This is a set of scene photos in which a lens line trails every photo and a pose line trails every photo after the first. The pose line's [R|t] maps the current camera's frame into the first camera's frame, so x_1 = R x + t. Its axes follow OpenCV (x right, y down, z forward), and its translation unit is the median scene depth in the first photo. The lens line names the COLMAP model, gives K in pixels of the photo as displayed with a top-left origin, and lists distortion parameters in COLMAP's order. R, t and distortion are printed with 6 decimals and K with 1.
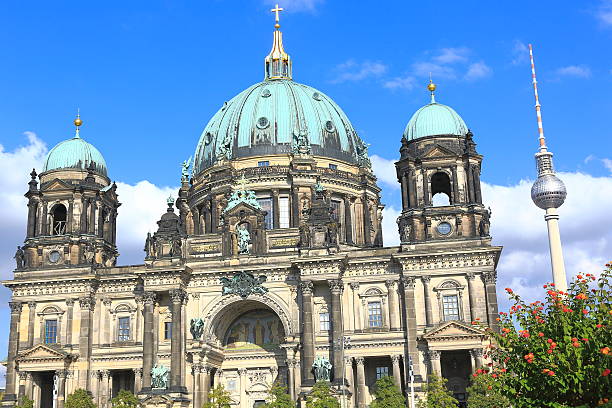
lens RADIAL K [[715.0, 0, 306.0], [0, 715.0, 204.0], [0, 0, 1]] dist [0.010894, 0.014134]
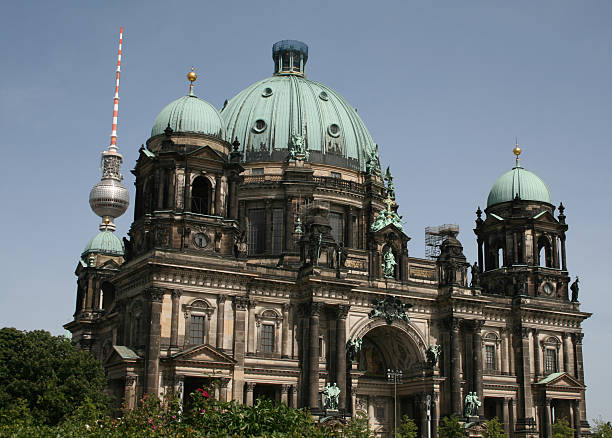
lens RADIAL K [[840.1, 0, 306.0], [0, 840.1, 219.0], [0, 0, 1]] dist [0.048897, 0.007140]
pose [[0.796507, 0.208428, 0.567570, -0.832999], [-0.221127, 0.974093, -0.047393, 0.070631], [-0.562743, -0.087756, 0.821960, 0.139465]]
